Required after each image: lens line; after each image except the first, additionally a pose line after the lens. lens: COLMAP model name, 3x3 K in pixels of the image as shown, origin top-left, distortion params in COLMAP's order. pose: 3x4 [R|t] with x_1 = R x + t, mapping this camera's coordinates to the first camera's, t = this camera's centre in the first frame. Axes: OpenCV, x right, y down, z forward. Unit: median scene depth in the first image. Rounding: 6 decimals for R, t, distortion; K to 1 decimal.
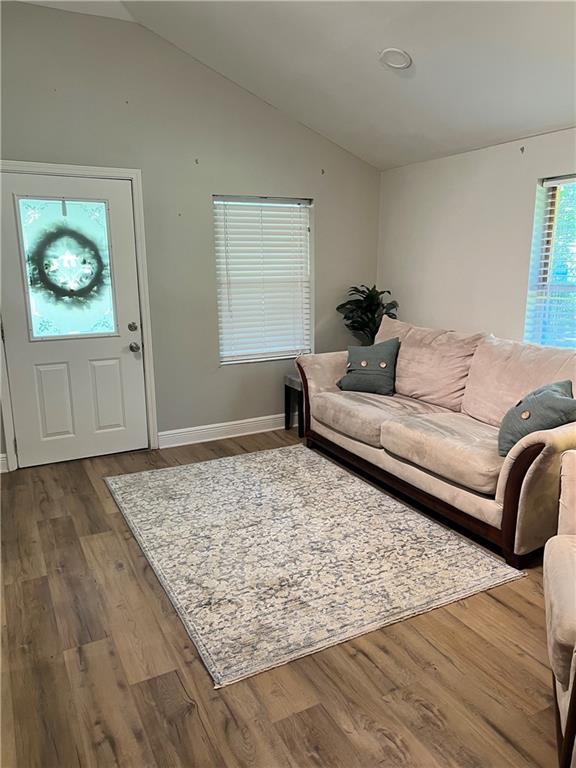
lens RADIAL K [[570.9, 0, 288.0], [0, 570.9, 384.0], [0, 0, 1]] dist [0.006443, -0.004679]
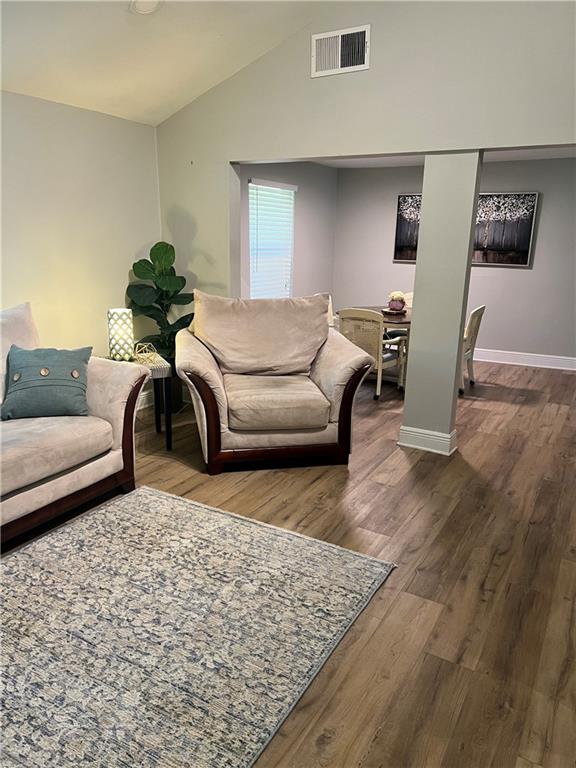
lens RADIAL K [[570.9, 0, 288.0], [0, 570.9, 384.0], [0, 0, 1]] dist [0.006443, -0.004679]
pose [[-0.532642, -0.225654, 0.815704, -0.518505], [0.170039, 0.915616, 0.364327, -0.192610], [-0.829083, 0.332758, -0.449326, 0.893088]]
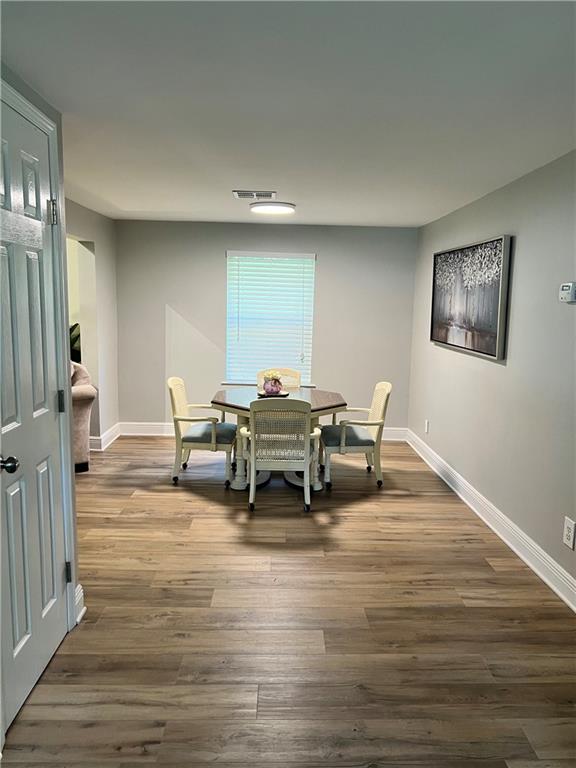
lens RADIAL K [[570.9, 0, 288.0], [0, 570.9, 384.0], [0, 0, 1]] dist [0.006443, -0.004679]
pose [[0.443261, -0.110145, 0.889600, -0.470802], [0.168654, 0.984946, 0.037915, 0.169988], [-0.880384, 0.133229, 0.455164, -0.684414]]
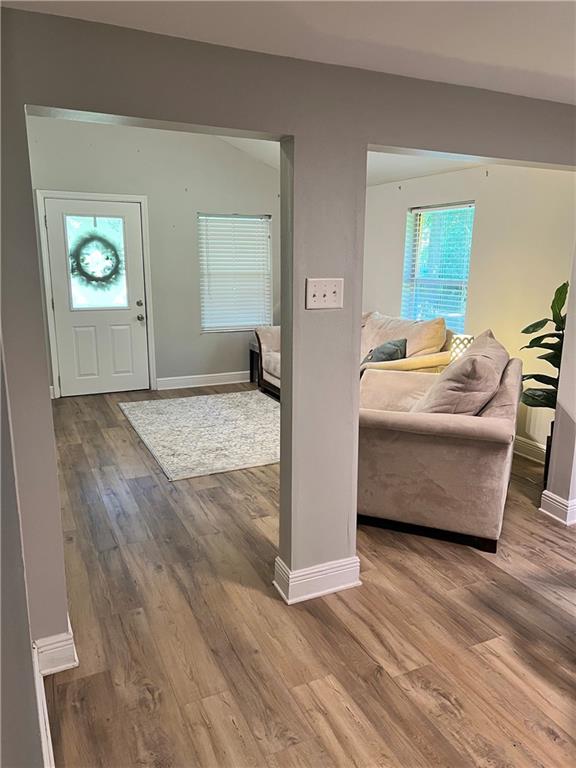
lens RADIAL K [[565.6, 0, 288.0], [0, 565.6, 384.0], [0, 0, 1]] dist [0.026533, -0.001948]
pose [[0.999170, 0.024529, -0.032532, 0.179131], [-0.024260, 0.999669, 0.008617, 0.095368], [0.032732, -0.007821, 0.999434, -0.492286]]
